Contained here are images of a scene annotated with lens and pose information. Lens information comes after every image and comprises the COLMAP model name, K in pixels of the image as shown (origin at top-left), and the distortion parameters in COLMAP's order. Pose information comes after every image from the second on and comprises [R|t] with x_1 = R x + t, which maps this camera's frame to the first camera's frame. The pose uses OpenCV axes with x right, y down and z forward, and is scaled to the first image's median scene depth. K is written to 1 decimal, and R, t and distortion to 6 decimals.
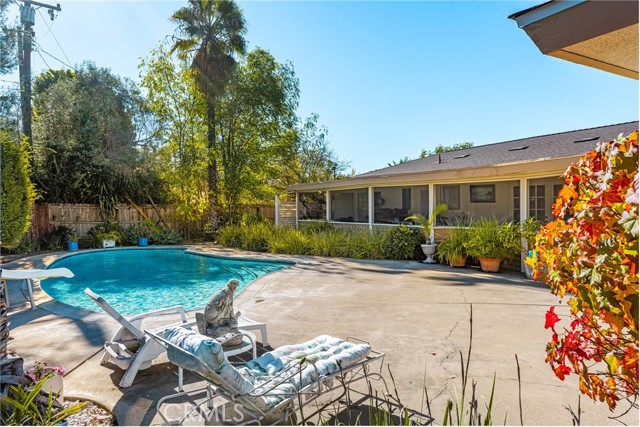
lens RADIAL K [[427.9, 0, 319.5], [0, 427.9, 212.6], [0, 0, 1]] dist [-0.000687, -0.000526]
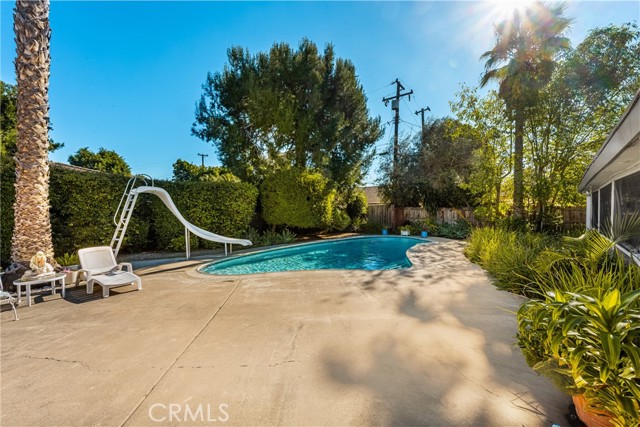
lens RADIAL K [[252.4, 0, 320.6], [0, 252.4, 212.9], [0, 0, 1]] dist [0.000954, 0.000128]
pose [[0.283352, 0.020381, -0.958799, 0.259405], [-0.015605, 0.999740, 0.016640, -0.009802], [0.958889, 0.010247, 0.283597, 0.376848]]
